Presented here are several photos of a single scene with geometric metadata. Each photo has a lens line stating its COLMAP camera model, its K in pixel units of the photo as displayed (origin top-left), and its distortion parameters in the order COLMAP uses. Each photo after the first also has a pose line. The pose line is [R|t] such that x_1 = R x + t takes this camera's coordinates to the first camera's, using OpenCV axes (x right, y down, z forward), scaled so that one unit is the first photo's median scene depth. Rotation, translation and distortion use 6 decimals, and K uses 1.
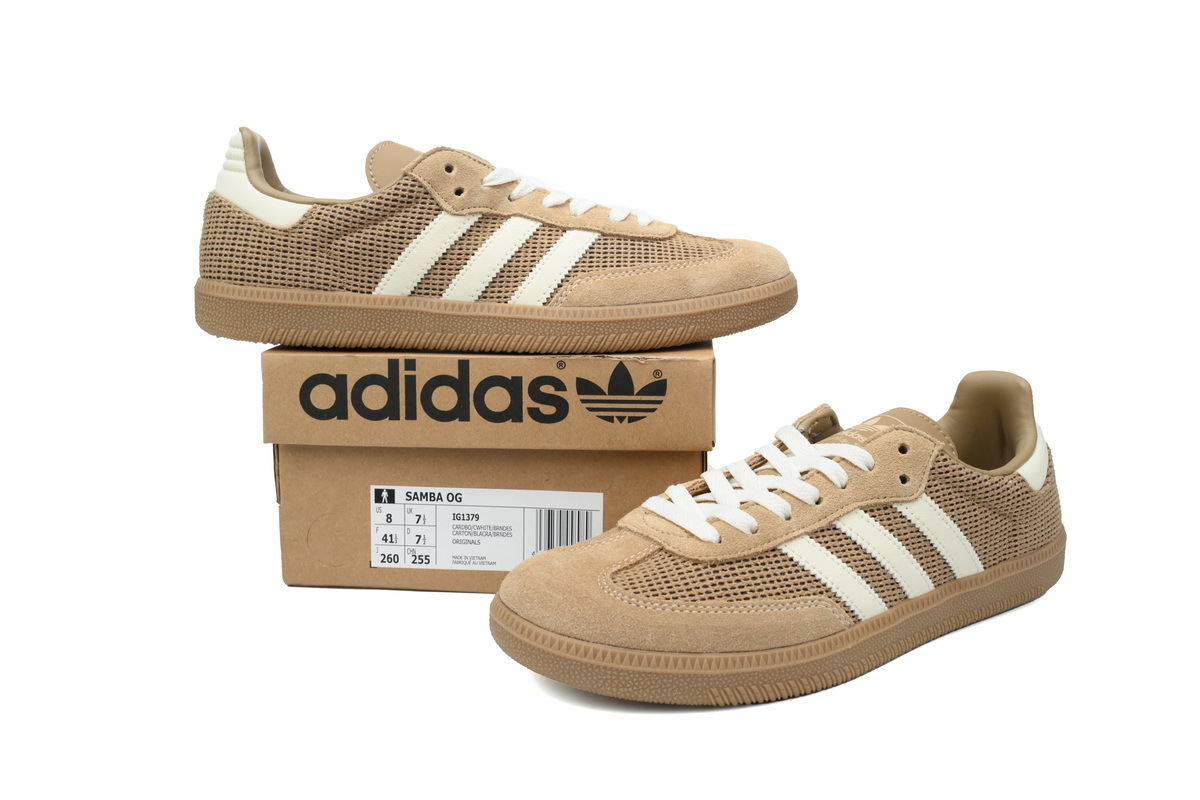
lens RADIAL K [[1072.0, 0, 598.2], [0, 1072.0, 398.0], [0, 0, 1]] dist [-0.006044, 0.000434]
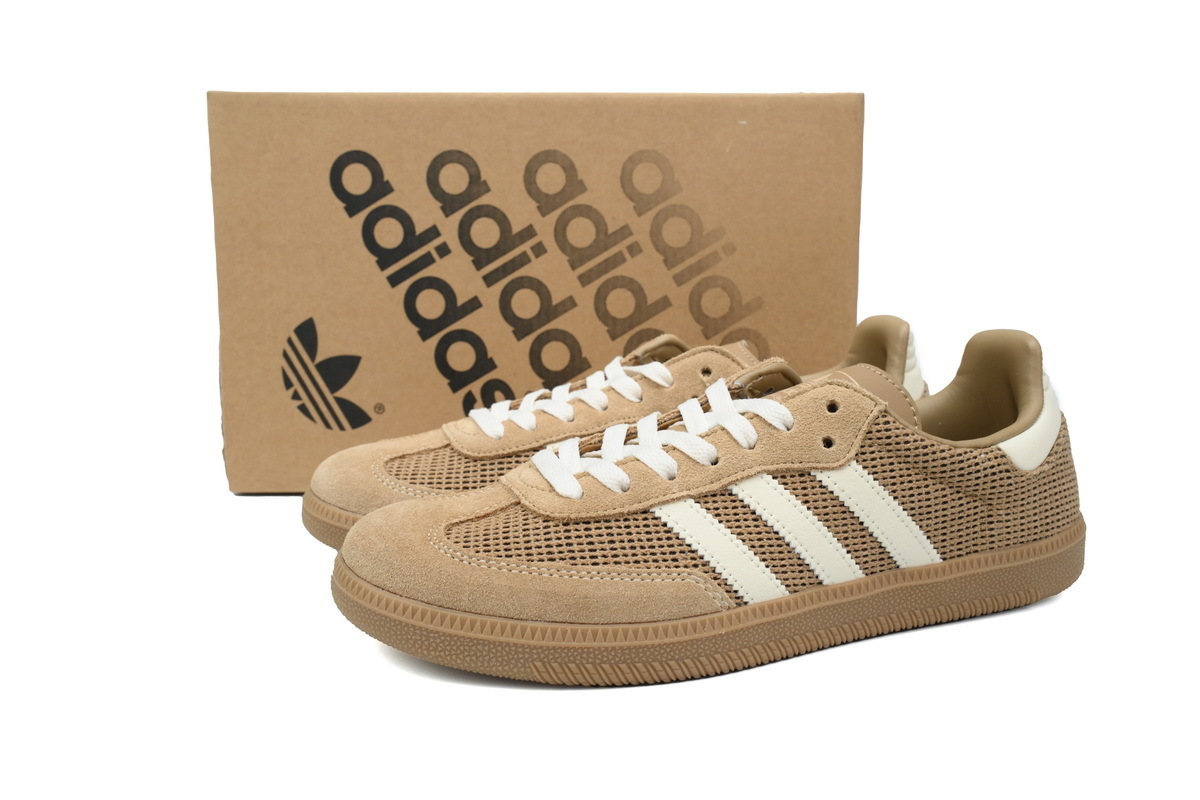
lens RADIAL K [[1072.0, 0, 596.0], [0, 1072.0, 402.8], [0, 0, 1]] dist [-0.006044, 0.000434]
pose [[0.973972, 0.039161, -0.223261, 0.305113], [-0.040143, 0.999194, 0.000142, 0.054119], [0.223086, 0.008824, 0.974759, 0.149793]]
